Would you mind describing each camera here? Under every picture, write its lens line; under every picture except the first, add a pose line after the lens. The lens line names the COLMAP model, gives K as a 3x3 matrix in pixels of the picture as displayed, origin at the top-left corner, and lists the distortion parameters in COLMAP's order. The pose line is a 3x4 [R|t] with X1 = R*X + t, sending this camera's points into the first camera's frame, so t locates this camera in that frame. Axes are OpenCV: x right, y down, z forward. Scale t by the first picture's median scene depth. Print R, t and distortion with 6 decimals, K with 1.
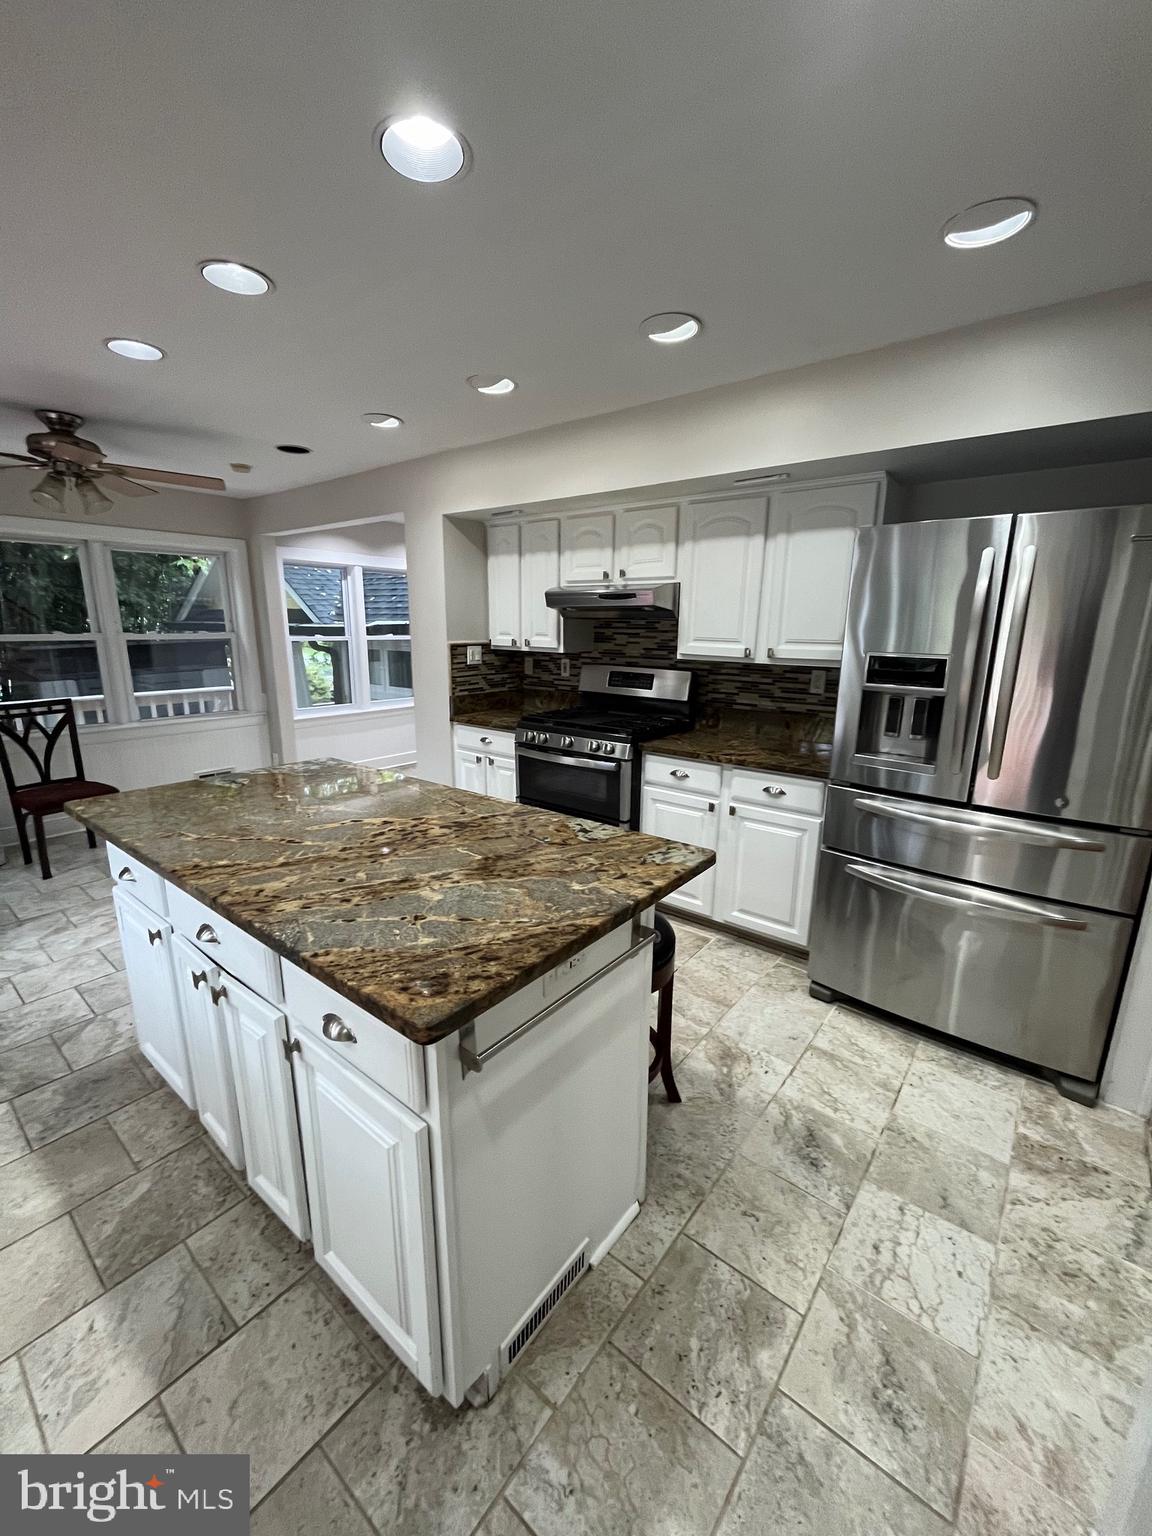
lens RADIAL K [[622.2, 0, 574.1], [0, 622.2, 770.1], [0, 0, 1]] dist [-0.003725, 0.000100]
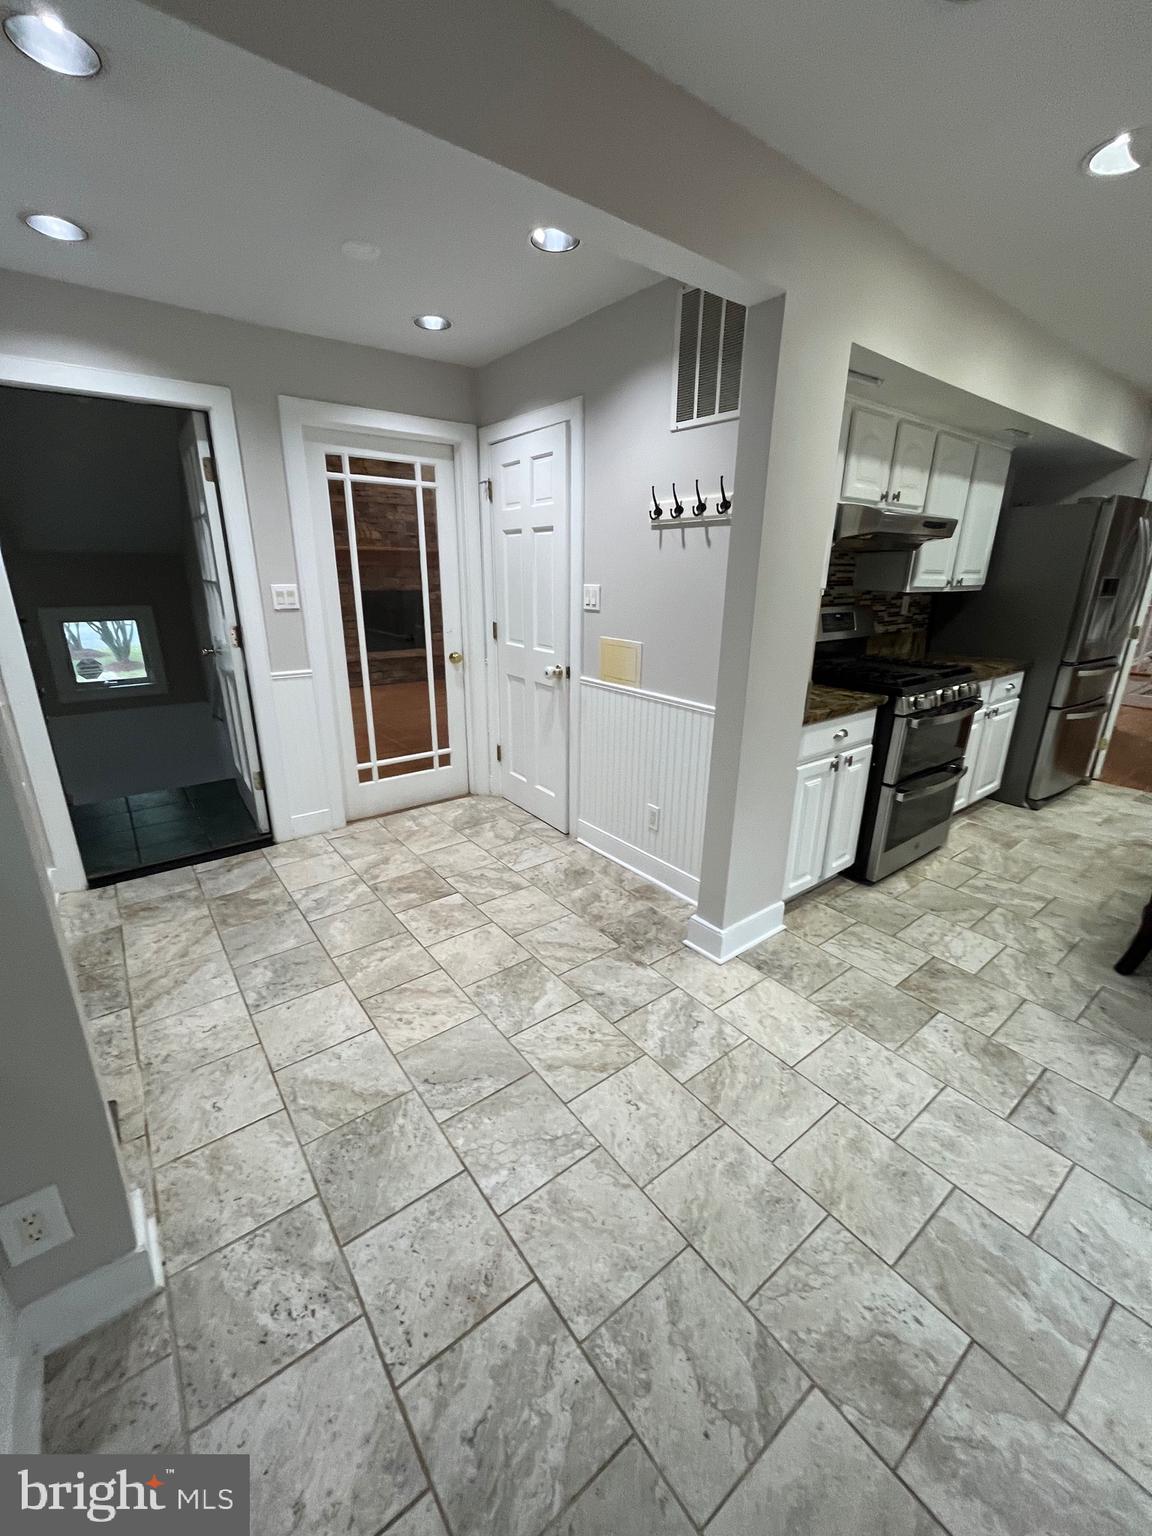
lens RADIAL K [[622.2, 0, 574.0], [0, 622.2, 766.0], [0, 0, 1]] dist [-0.003725, 0.000100]
pose [[0.243429, -0.309110, 0.919344, -0.998306], [0.216787, 0.941217, 0.259063, -0.298646], [-0.945381, 0.136238, 0.296130, 1.280139]]
